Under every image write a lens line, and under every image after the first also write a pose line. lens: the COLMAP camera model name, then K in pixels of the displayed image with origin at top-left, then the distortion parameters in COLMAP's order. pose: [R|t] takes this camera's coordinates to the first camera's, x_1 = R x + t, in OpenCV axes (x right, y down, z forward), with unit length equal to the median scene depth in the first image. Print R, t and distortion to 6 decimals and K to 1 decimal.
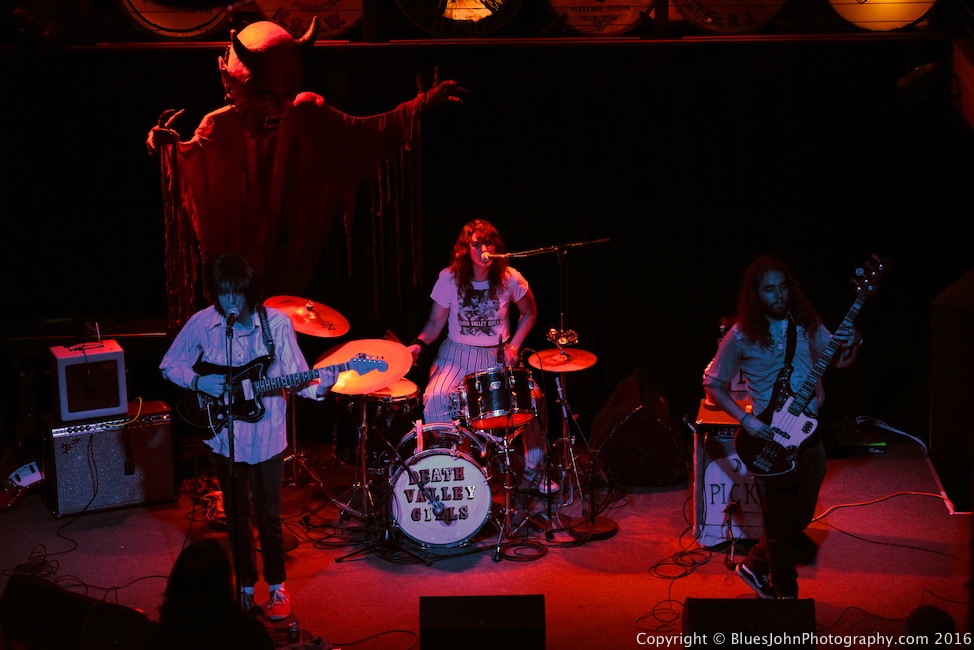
lens RADIAL K [[2678.9, 0, 490.7], [0, 2678.9, 324.3], [0, 0, 1]] dist [0.028656, 0.000000]
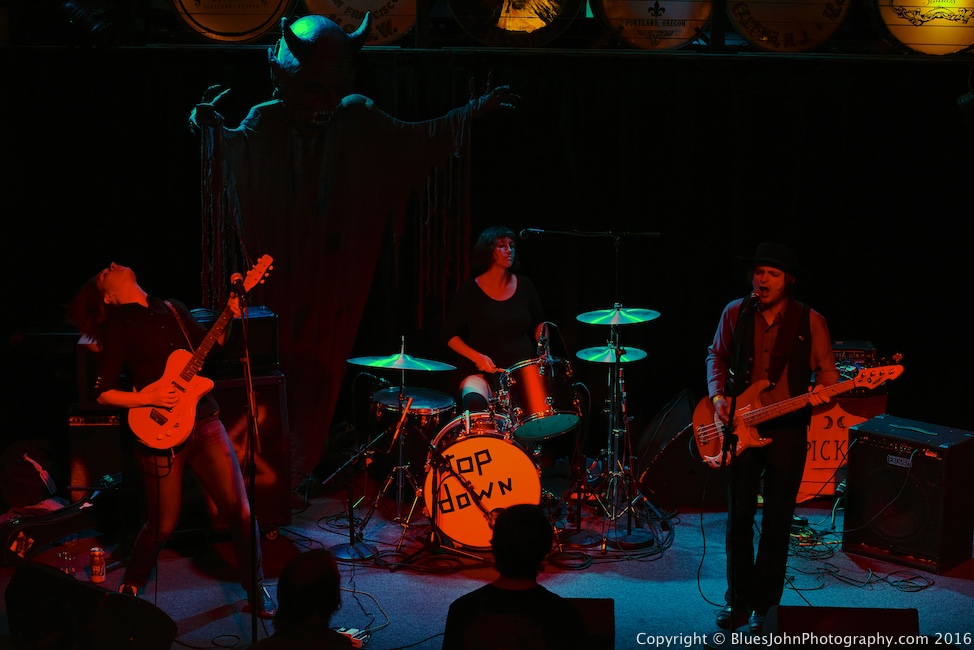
lens RADIAL K [[2000.5, 0, 484.7], [0, 2000.5, 324.6], [0, 0, 1]] dist [-0.151951, 0.000000]
pose [[0.999588, 0.028059, 0.005971, -0.023761], [-0.027573, 0.997171, -0.069930, 0.047046], [-0.007917, 0.069737, 0.997534, 0.276817]]
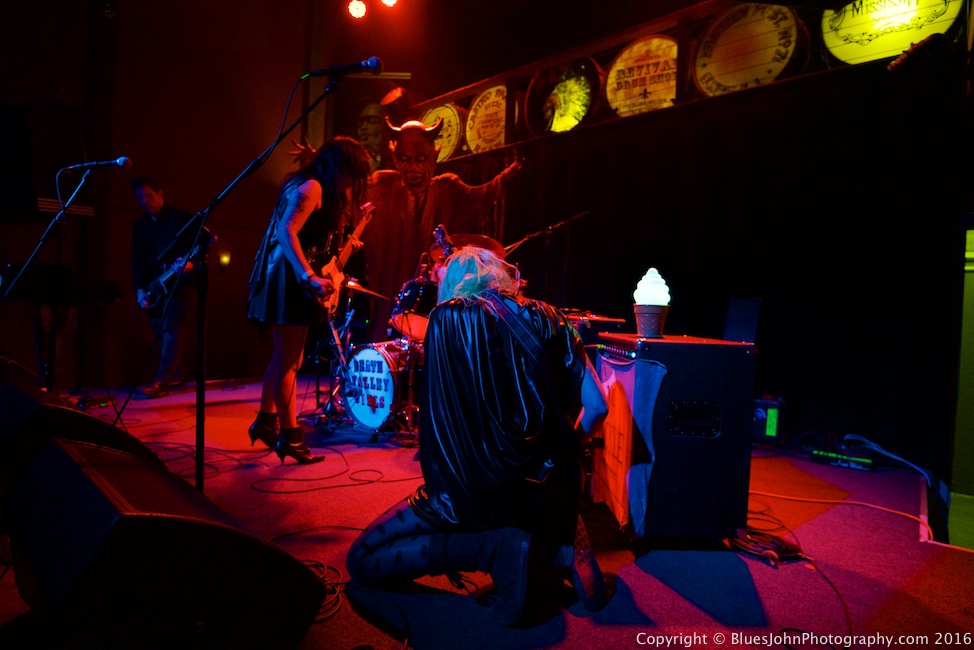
lens RADIAL K [[542.2, 0, 483.5], [0, 542.2, 325.4], [0, 0, 1]] dist [-0.040182, 0.001602]
pose [[0.761178, 0.046276, -0.646890, 0.164742], [-0.229845, 0.951958, -0.202352, 0.068655], [0.606448, 0.302710, 0.735246, 0.786900]]
